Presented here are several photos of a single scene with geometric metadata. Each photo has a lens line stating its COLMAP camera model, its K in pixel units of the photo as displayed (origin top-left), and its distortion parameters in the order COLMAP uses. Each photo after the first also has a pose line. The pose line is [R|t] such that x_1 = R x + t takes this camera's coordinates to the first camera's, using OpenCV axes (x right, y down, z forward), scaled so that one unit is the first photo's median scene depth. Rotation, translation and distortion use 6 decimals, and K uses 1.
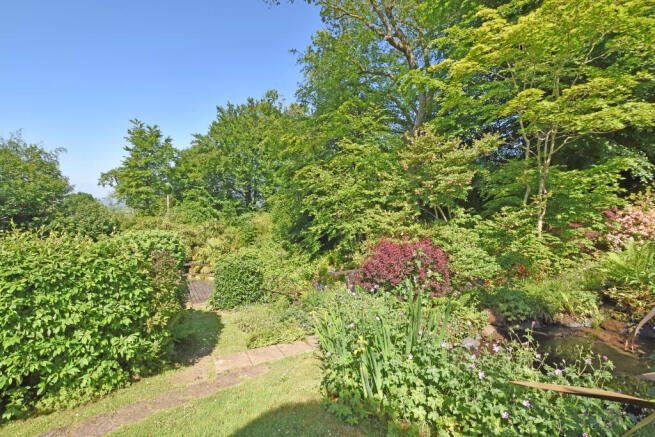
lens RADIAL K [[284.8, 0, 326.0], [0, 284.8, 223.5], [0, 0, 1]] dist [0.000480, -0.019388]
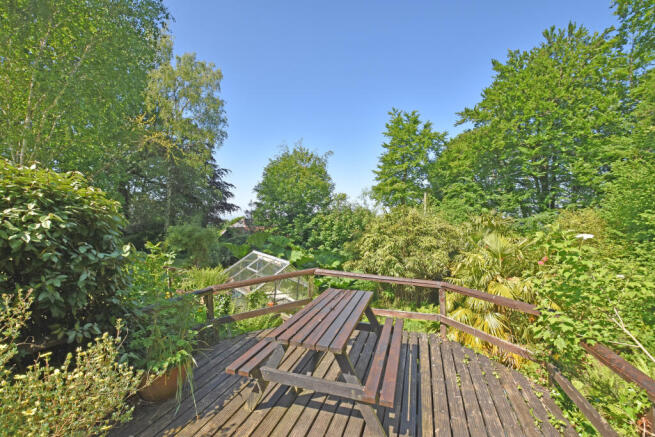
lens RADIAL K [[284.8, 0, 326.0], [0, 284.8, 223.5], [0, 0, 1]] dist [0.000480, -0.019388]
pose [[0.647704, -0.000523, -0.761892, -0.125257], [-0.048510, 0.997942, -0.041925, 0.037333], [0.760346, 0.064114, 0.646346, 0.276628]]
